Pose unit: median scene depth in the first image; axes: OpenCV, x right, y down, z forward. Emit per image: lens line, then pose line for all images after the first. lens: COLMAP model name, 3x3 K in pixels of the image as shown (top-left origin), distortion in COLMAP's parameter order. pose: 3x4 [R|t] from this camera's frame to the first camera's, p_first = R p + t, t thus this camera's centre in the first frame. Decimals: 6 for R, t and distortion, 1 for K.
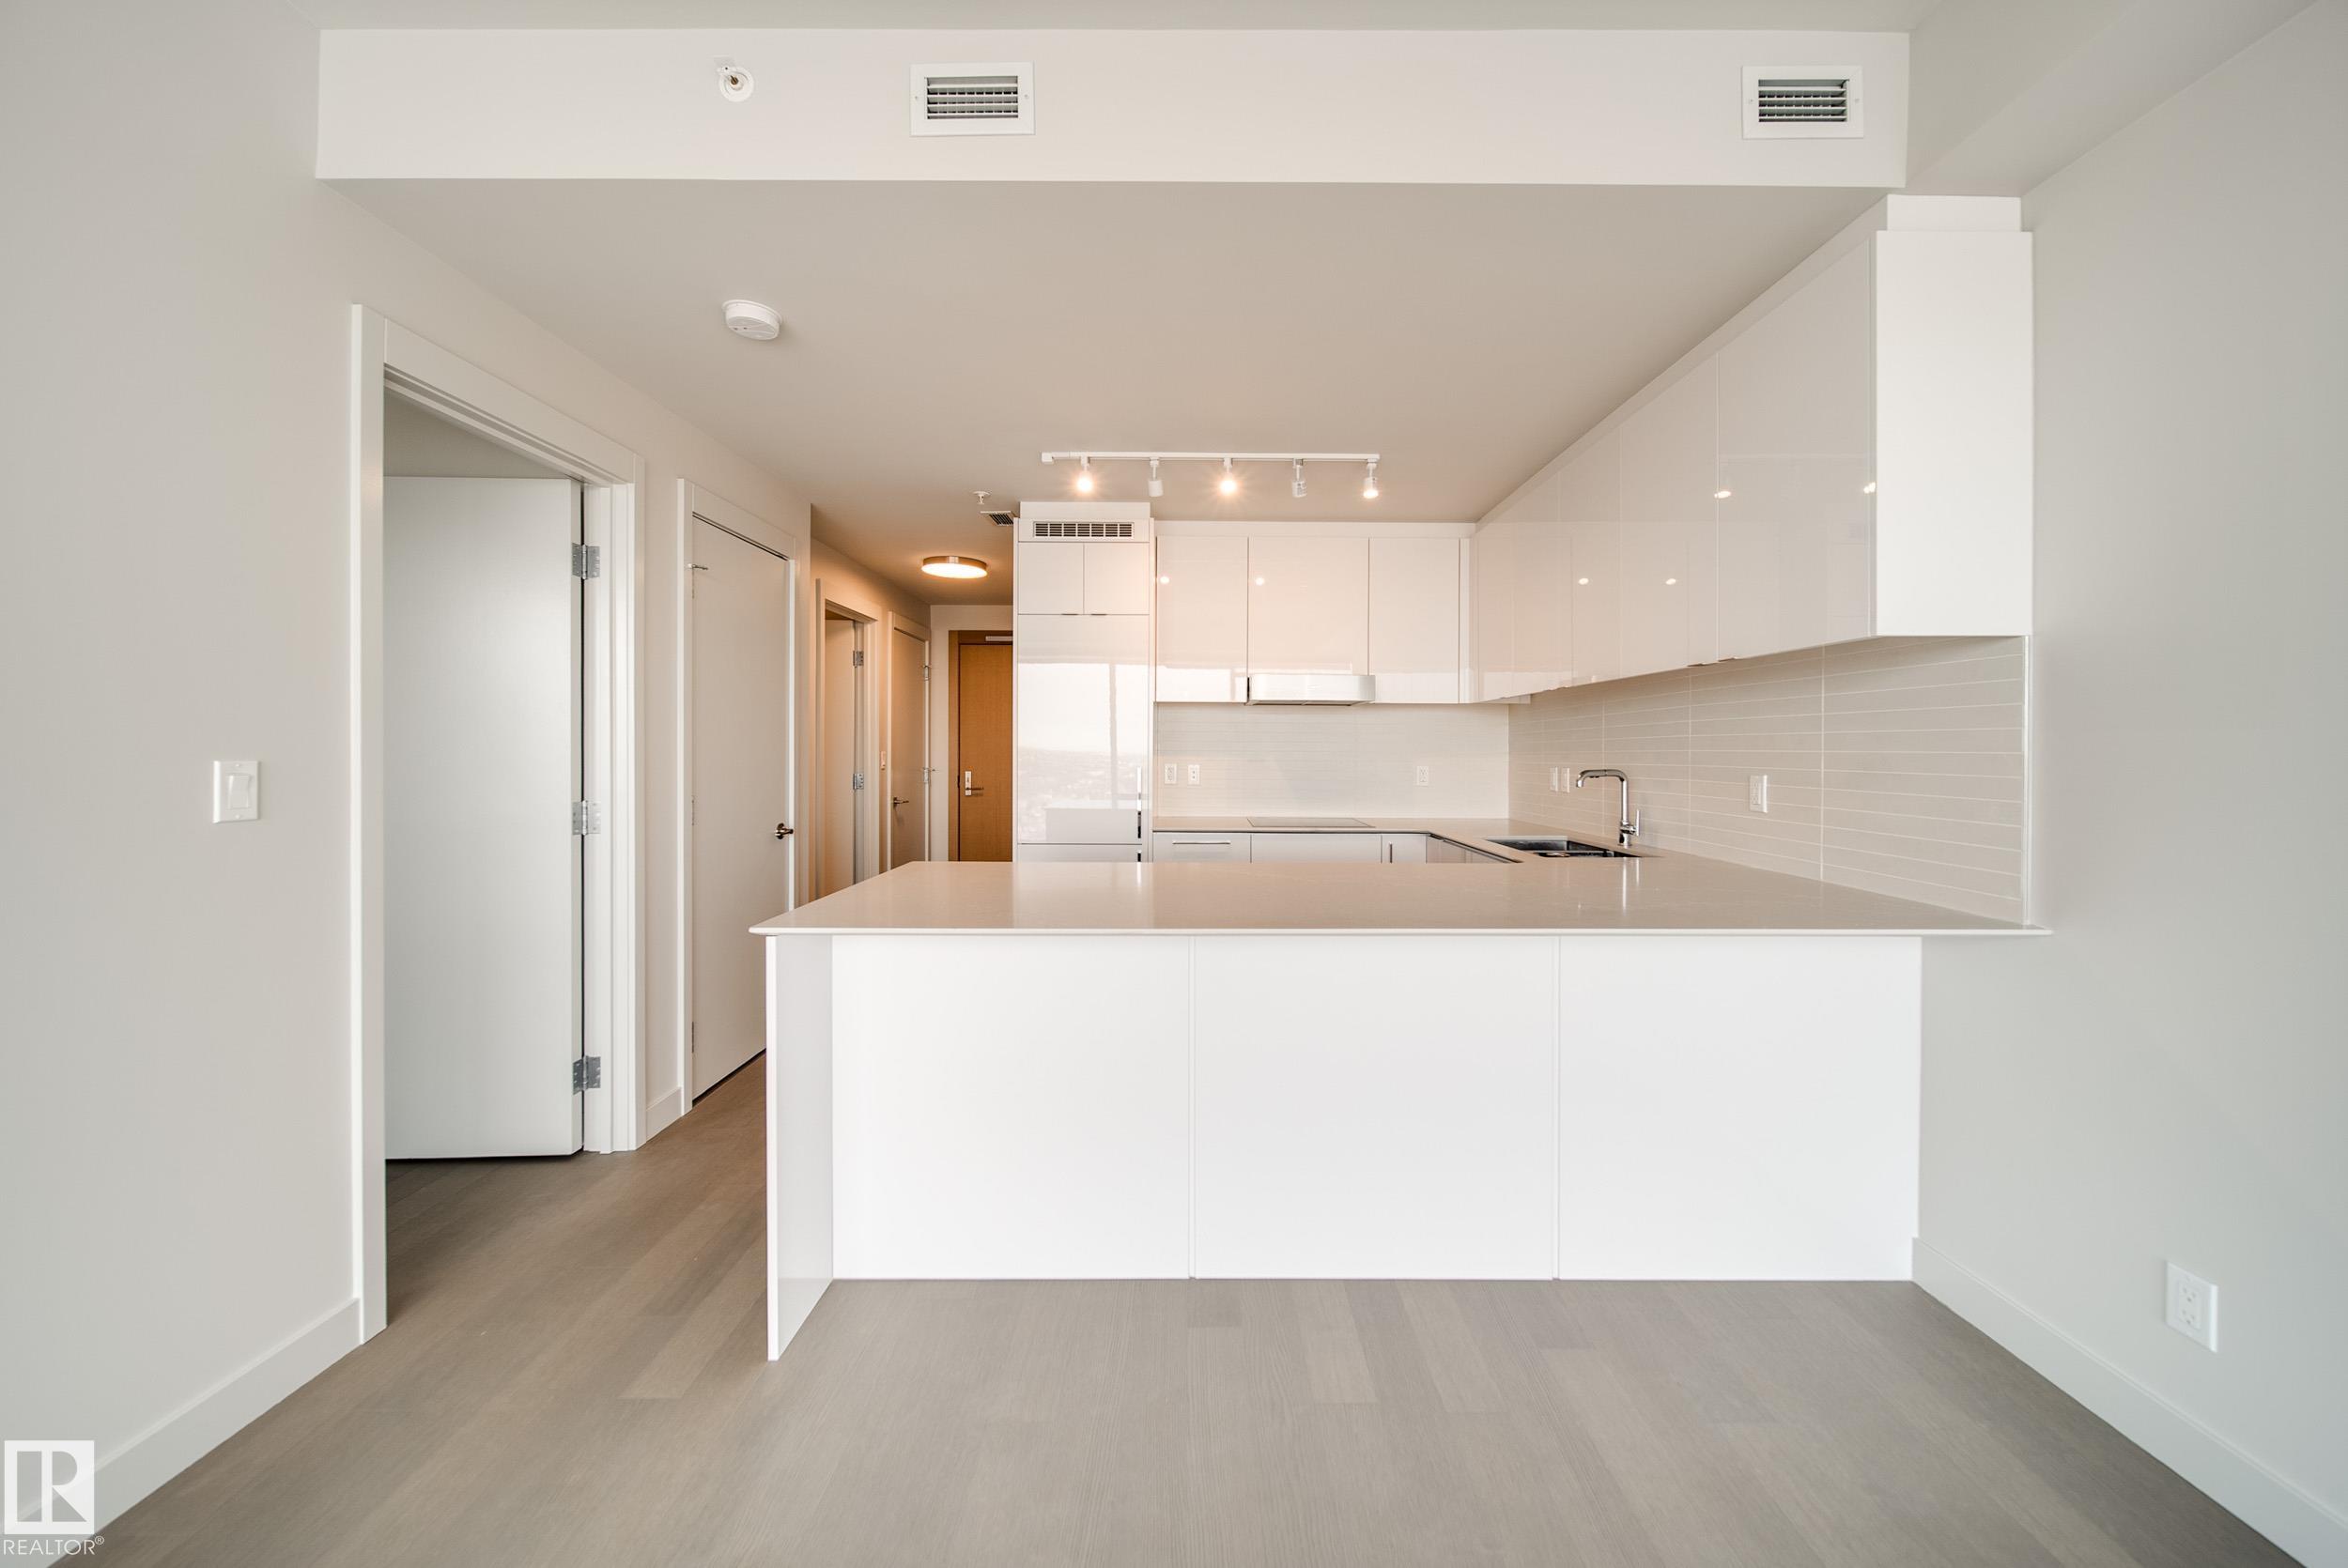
lens RADIAL K [[834.5, 0, 1191.3], [0, 834.5, 751.8], [0, 0, 1]] dist [-0.000277, -0.000056]
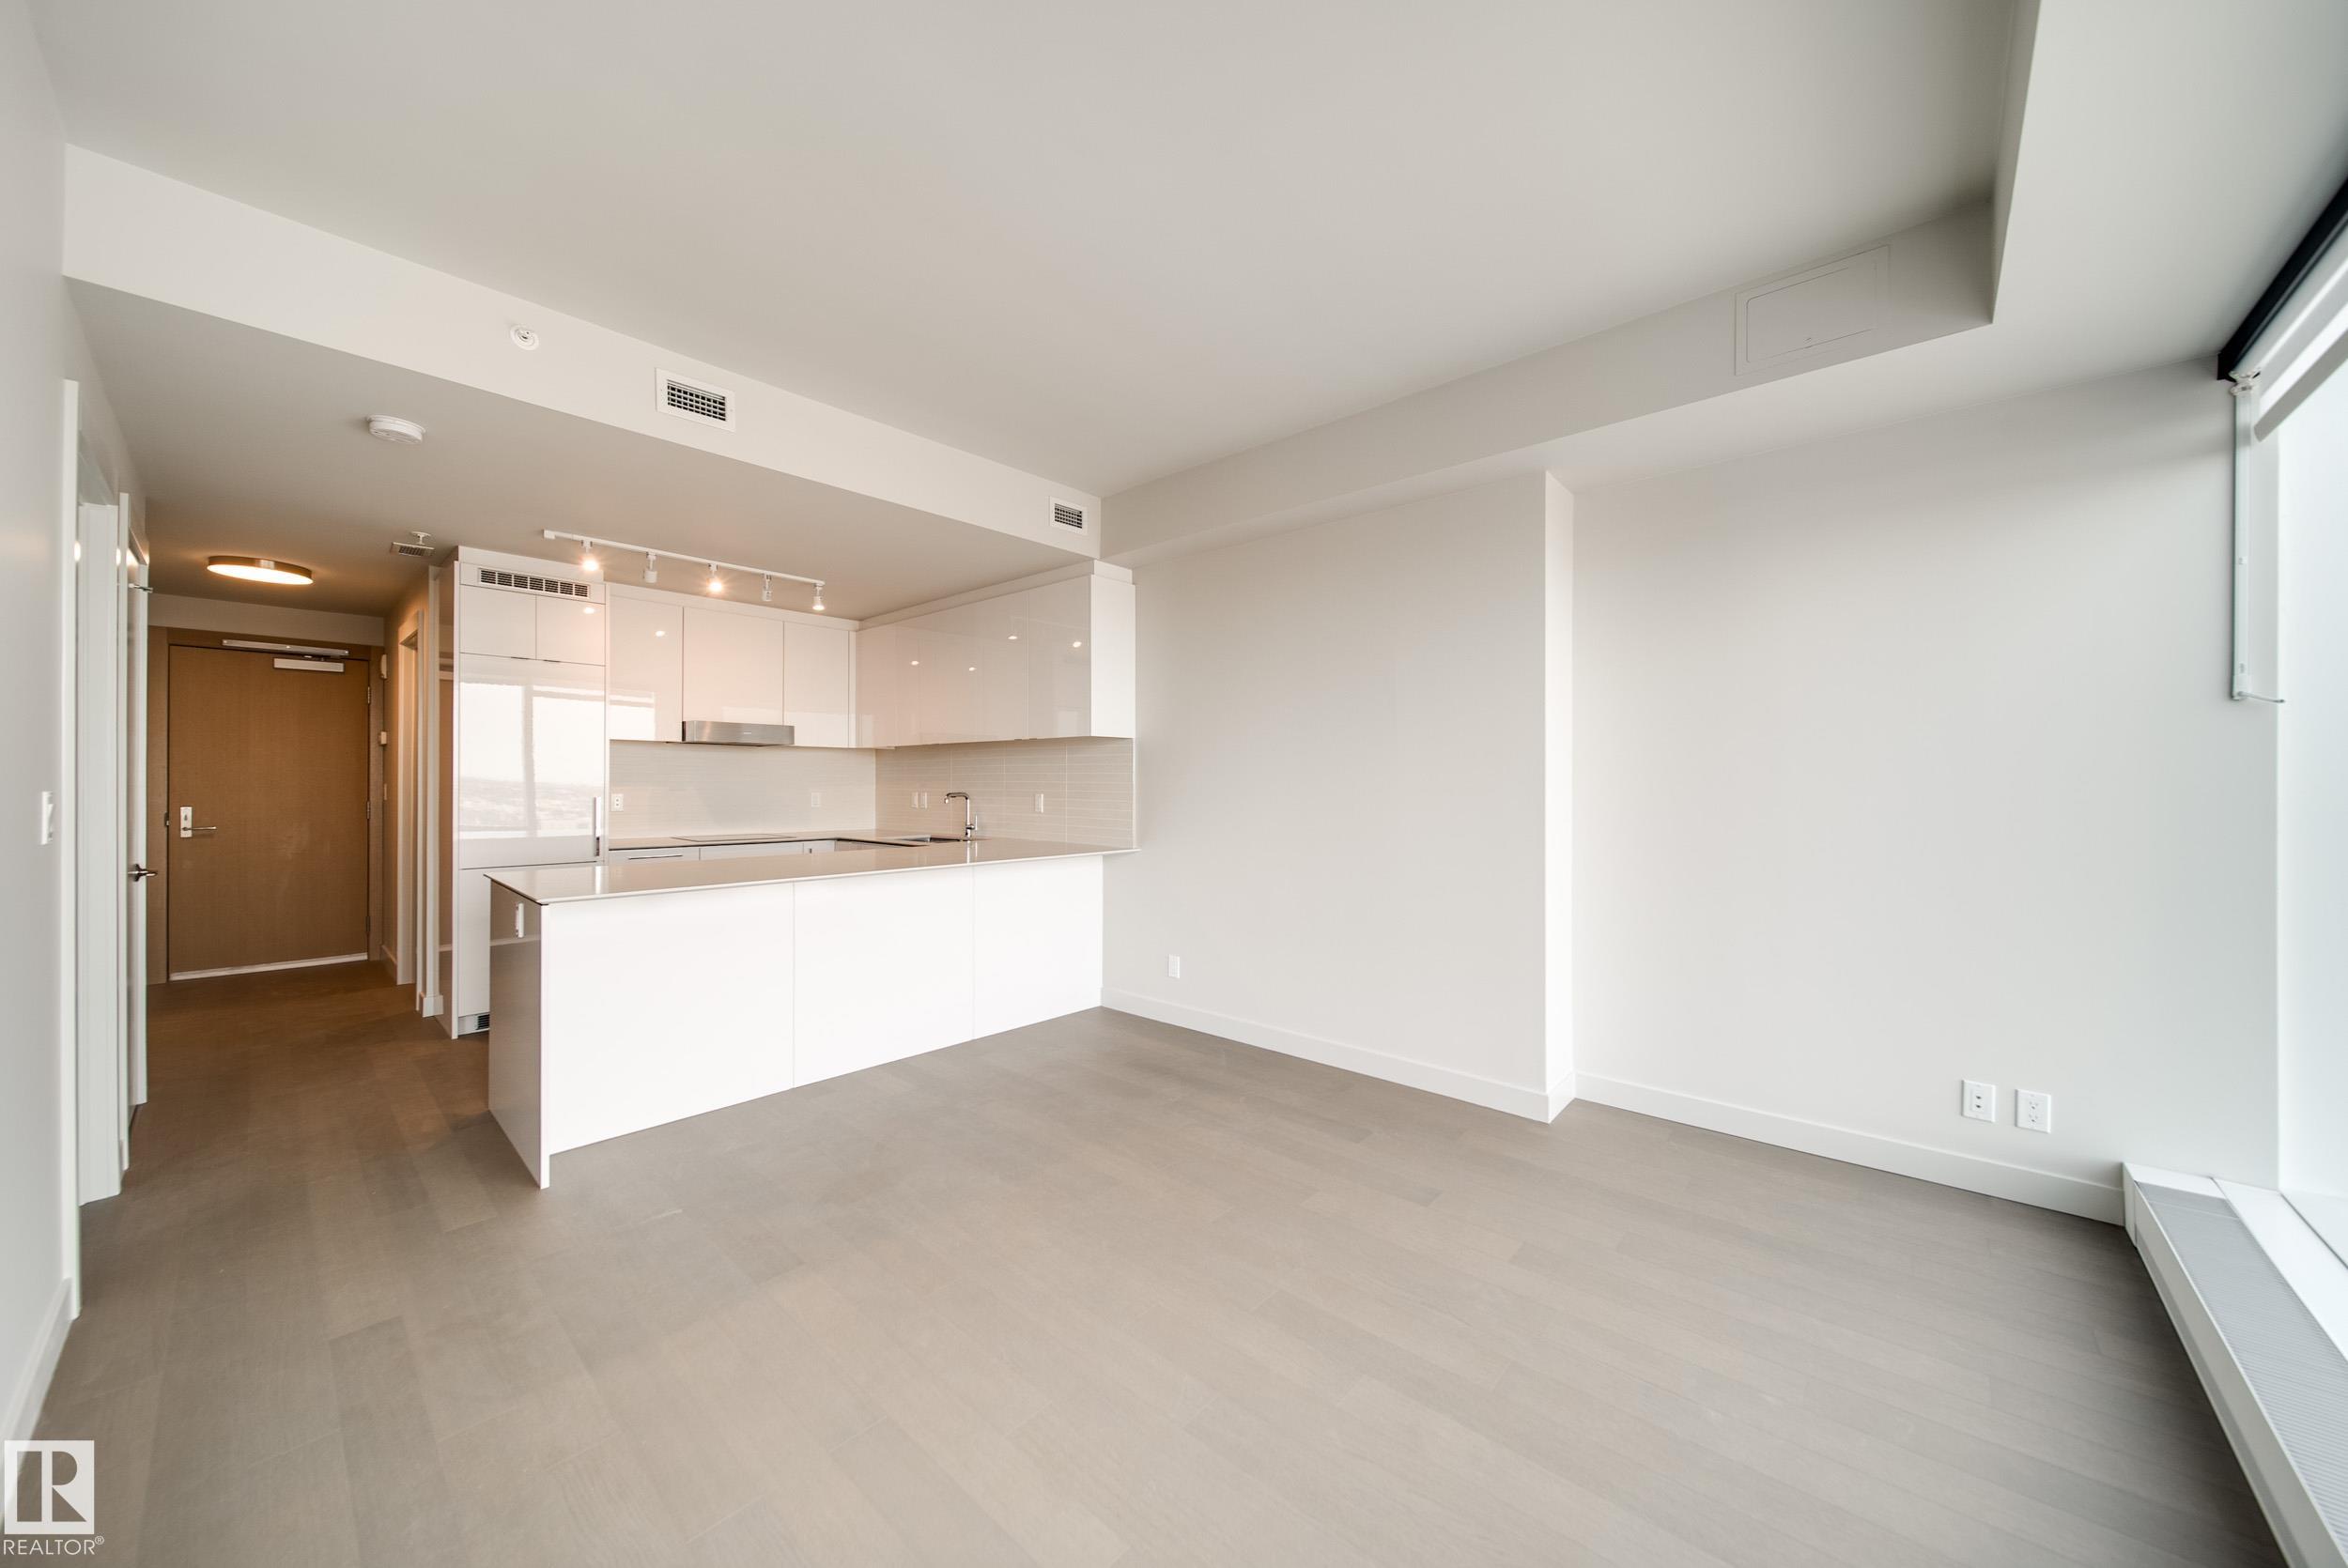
lens RADIAL K [[826.6, 0, 1178.1], [0, 826.6, 781.0], [0, 0, 1]] dist [0.000658, -0.003193]
pose [[0.666806, 0.000457, 0.745231, -0.449767], [-0.000276, 1.000000, -0.000367, -0.002065], [-0.745231, 0.000039, 0.666806, -0.447559]]
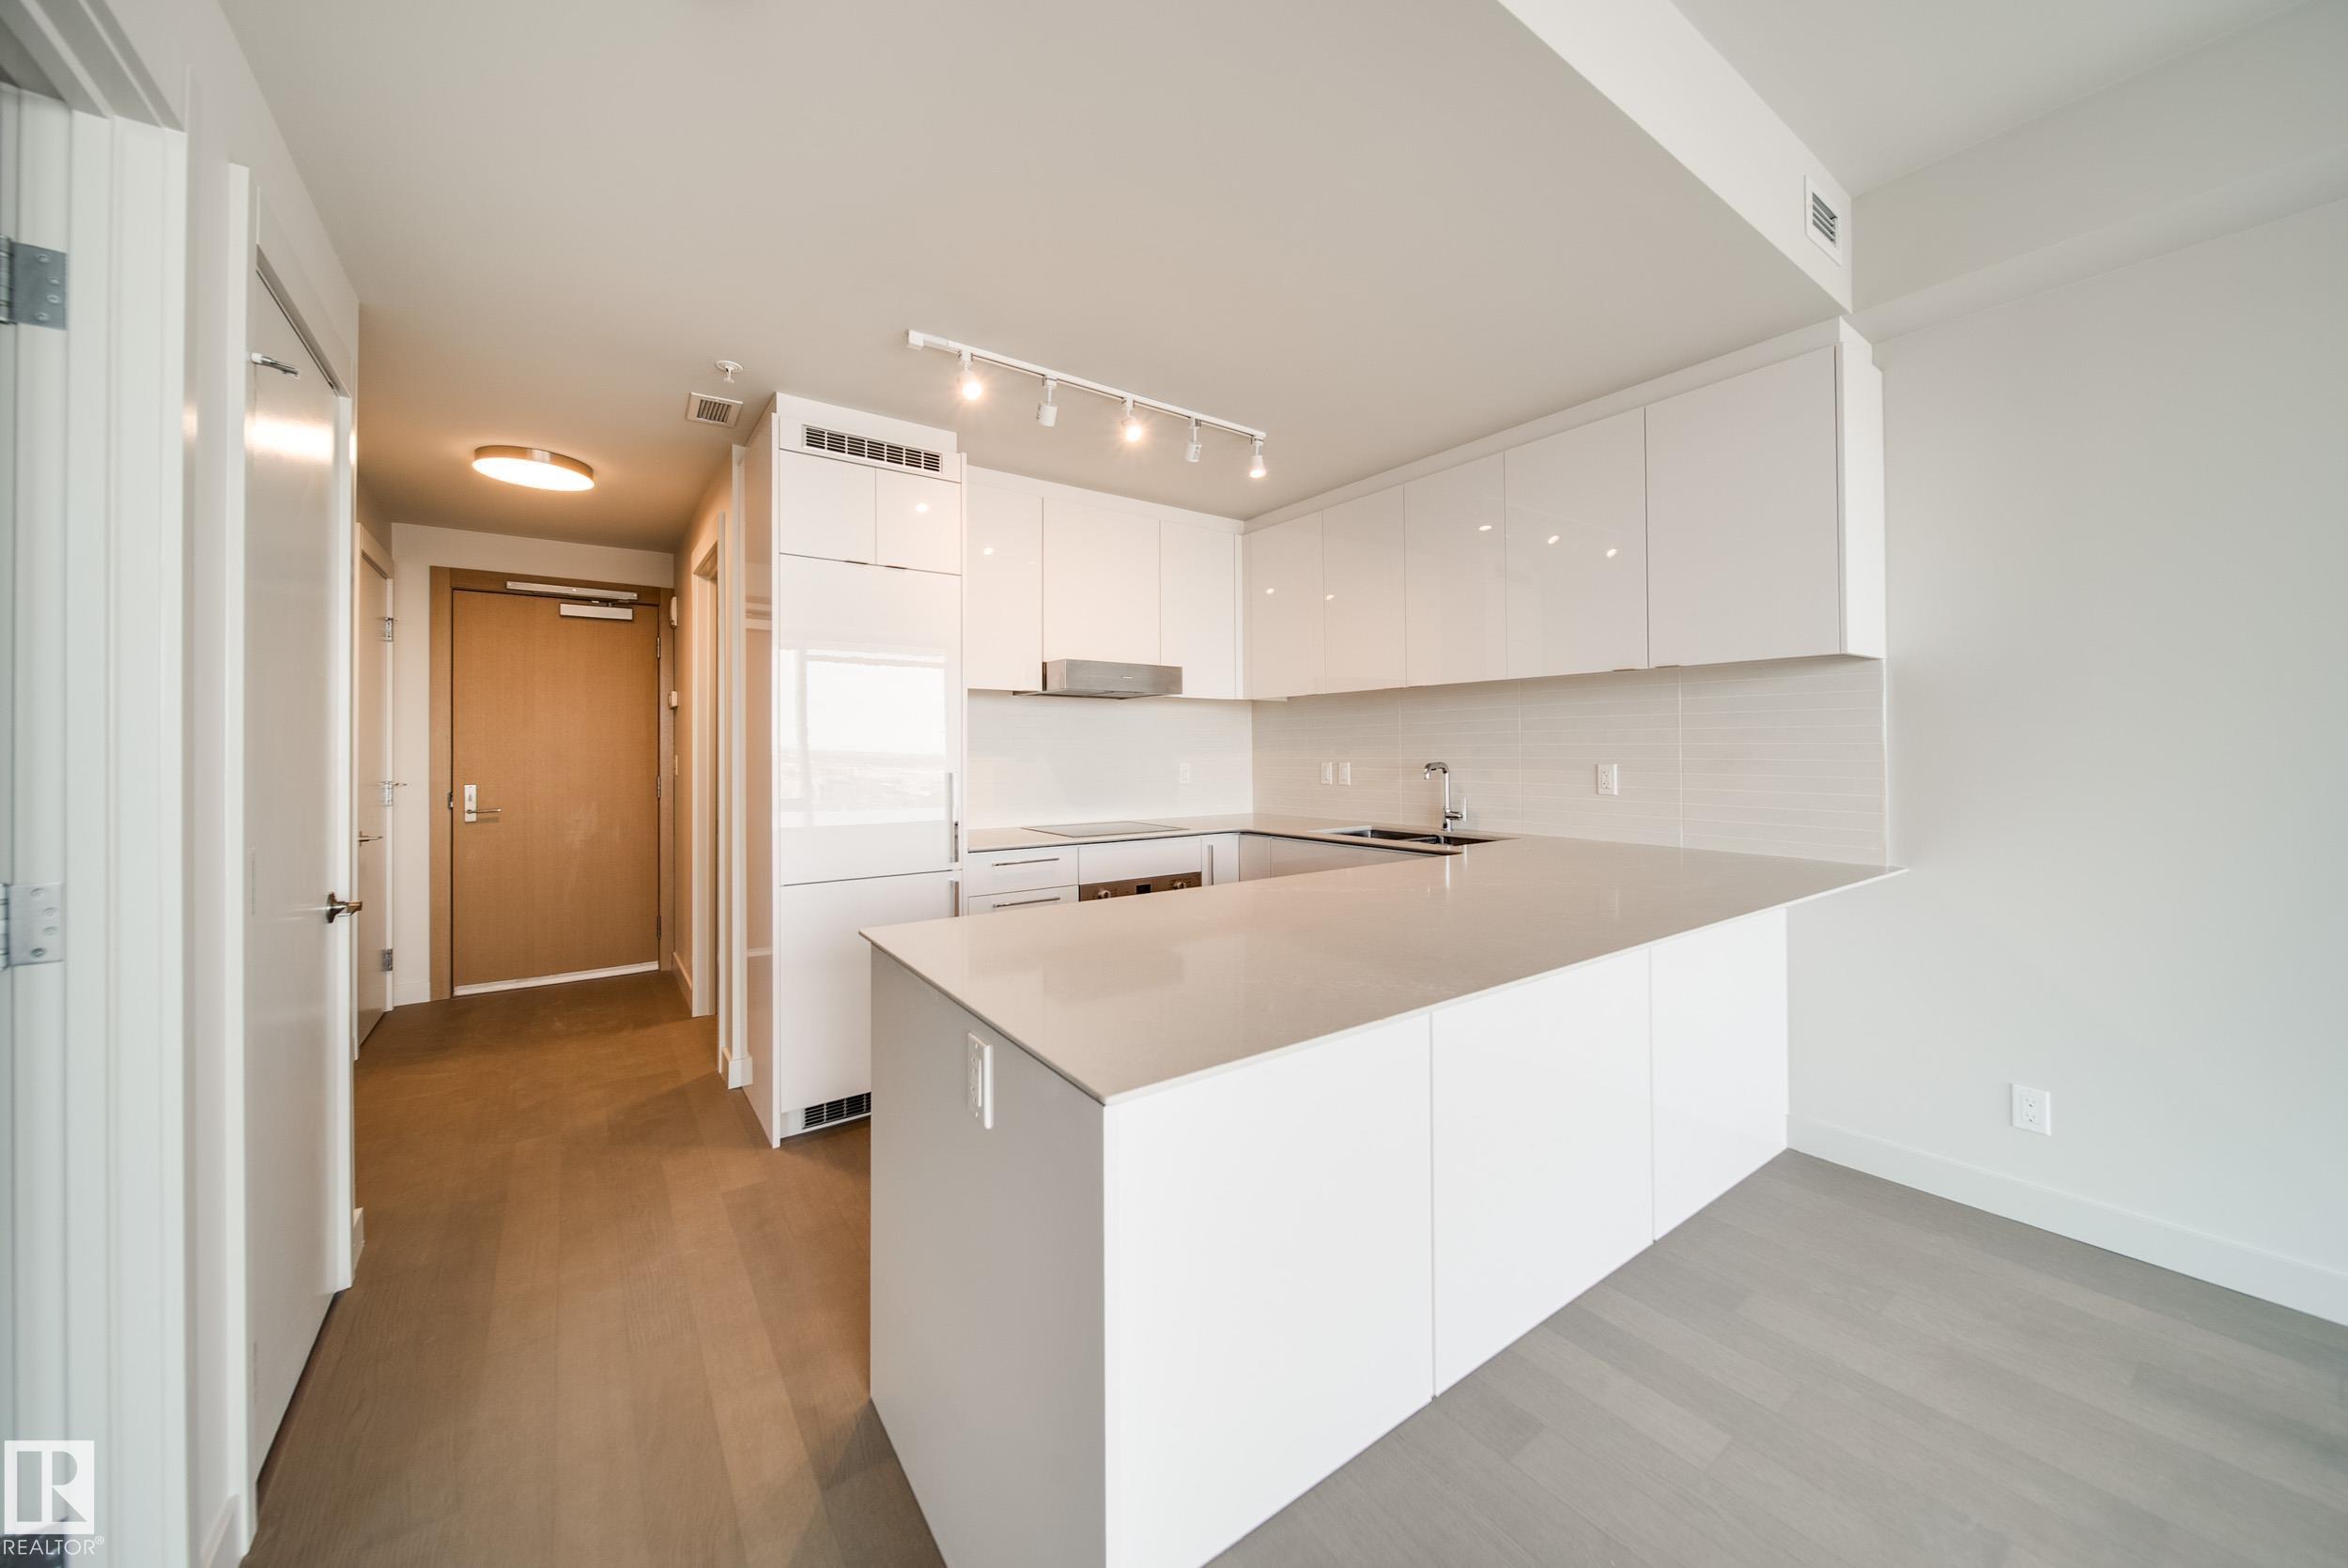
lens RADIAL K [[840.5, 0, 1180.3], [0, 840.5, 741.2], [0, 0, 1]] dist [0.000913, -0.000018]
pose [[0.811897, -0.003065, 0.583793, -0.408303], [0.009039, 0.999932, -0.007321, -0.001445], [-0.583731, 0.011220, 0.811870, 0.287163]]
